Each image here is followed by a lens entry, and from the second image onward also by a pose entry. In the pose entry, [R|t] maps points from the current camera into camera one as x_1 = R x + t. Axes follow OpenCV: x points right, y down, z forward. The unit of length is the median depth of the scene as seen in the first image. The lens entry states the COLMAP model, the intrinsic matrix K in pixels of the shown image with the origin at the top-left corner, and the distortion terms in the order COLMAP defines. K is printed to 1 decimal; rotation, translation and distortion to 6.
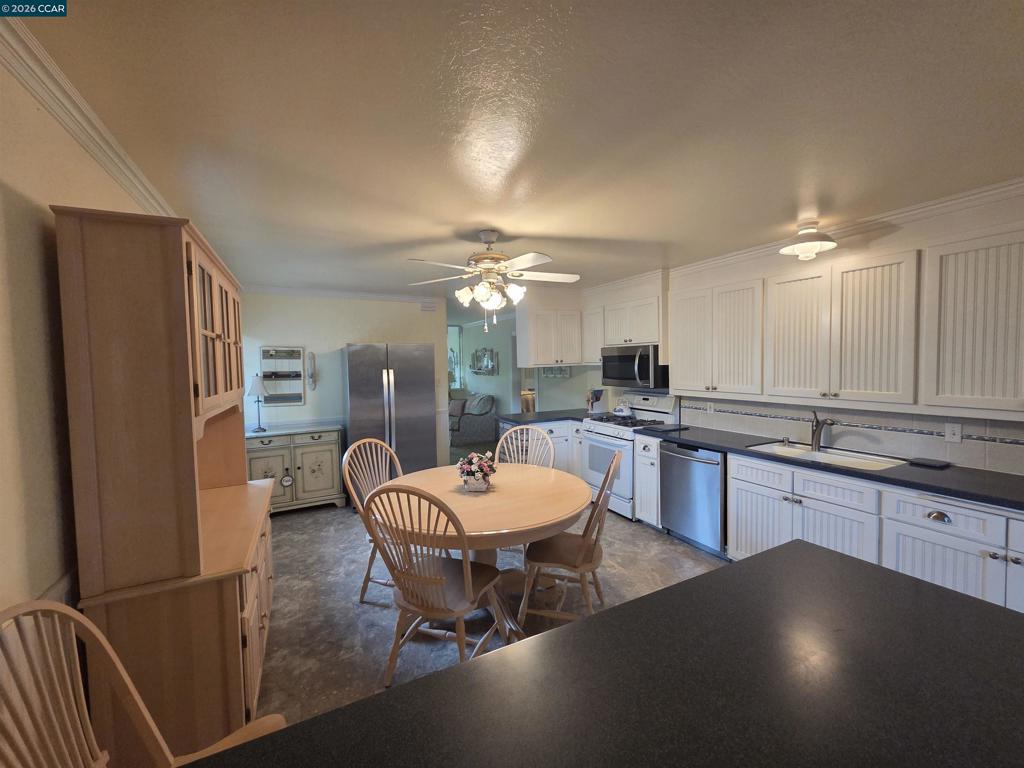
lens RADIAL K [[421.9, 0, 513.5], [0, 421.9, 379.6], [0, 0, 1]] dist [0.033580, -0.000046]
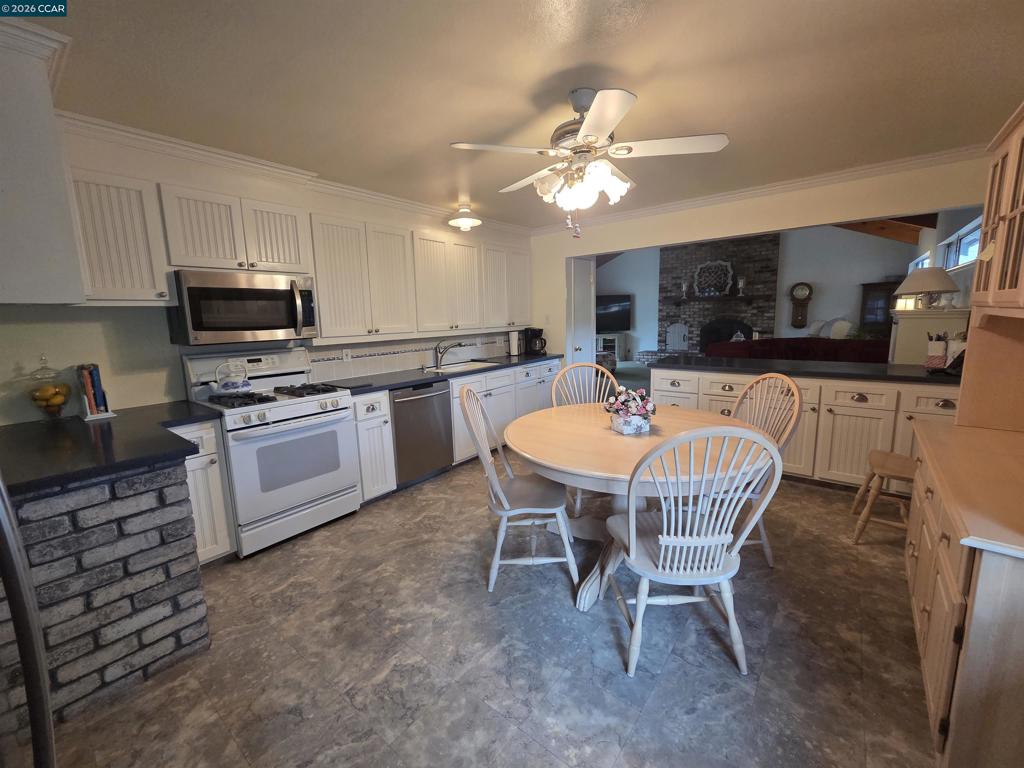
lens RADIAL K [[421.9, 0, 513.5], [0, 421.9, 379.6], [0, 0, 1]] dist [0.033580, -0.000046]
pose [[-0.414499, -0.114698, 0.902793, -0.523374], [0.067023, 0.985484, 0.155976, -0.000120], [-0.907579, 0.125160, -0.400794, 1.074925]]
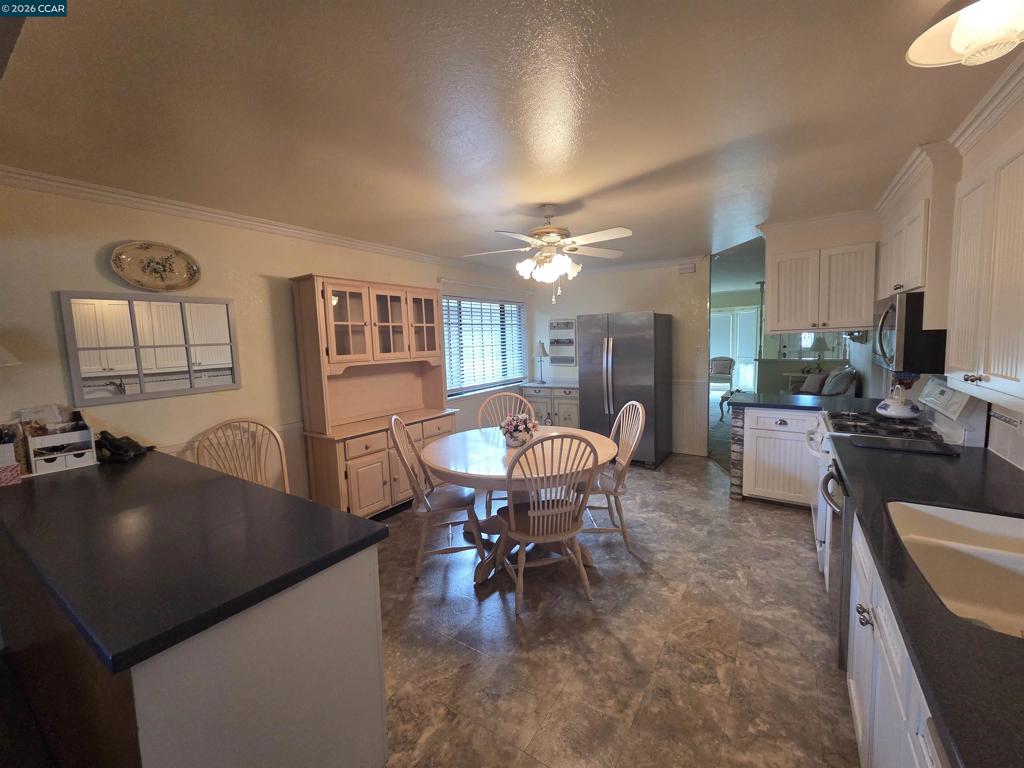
lens RADIAL K [[413.0, 0, 512.0], [0, 413.0, 384.0], [0, 0, 1]] dist [0.000010, -0.000180]
pose [[0.495696, 0.099294, -0.862802, 0.588262], [-0.010044, 0.994032, 0.108625, -0.022715], [0.868438, -0.045179, 0.493735, 0.305886]]
